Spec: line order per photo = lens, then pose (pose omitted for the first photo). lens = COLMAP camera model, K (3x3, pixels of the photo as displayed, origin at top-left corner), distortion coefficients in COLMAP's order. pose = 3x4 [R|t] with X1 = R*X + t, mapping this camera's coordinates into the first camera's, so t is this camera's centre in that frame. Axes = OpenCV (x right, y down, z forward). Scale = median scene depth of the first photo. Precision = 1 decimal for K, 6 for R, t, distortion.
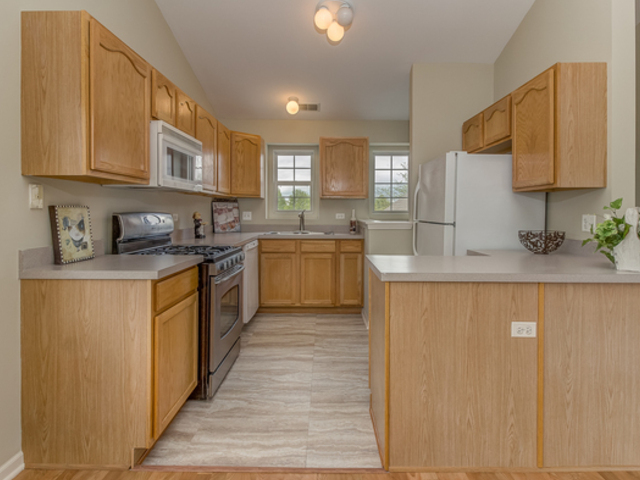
lens RADIAL K [[372.6, 0, 338.4], [0, 372.6, 215.7], [0, 0, 1]] dist [0.014263, -0.007776]
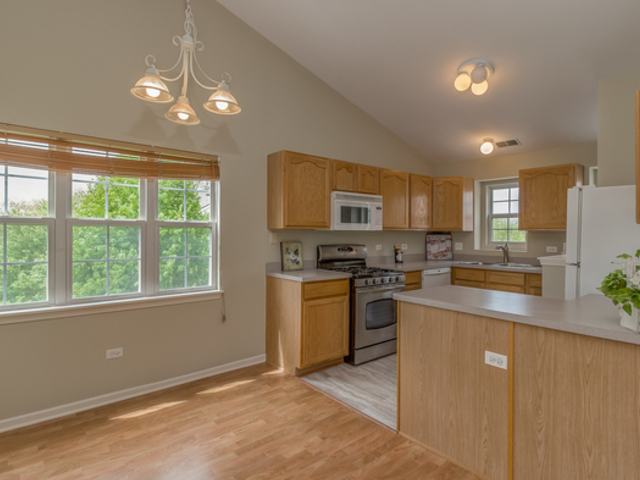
lens RADIAL K [[372.6, 0, 319.3], [0, 372.6, 235.8], [0, 0, 1]] dist [0.014263, -0.007776]
pose [[0.623654, 0.005038, -0.781684, 0.930826], [-0.012561, 0.999915, -0.003577, -0.054805], [0.781599, 0.012050, 0.623665, -0.117767]]
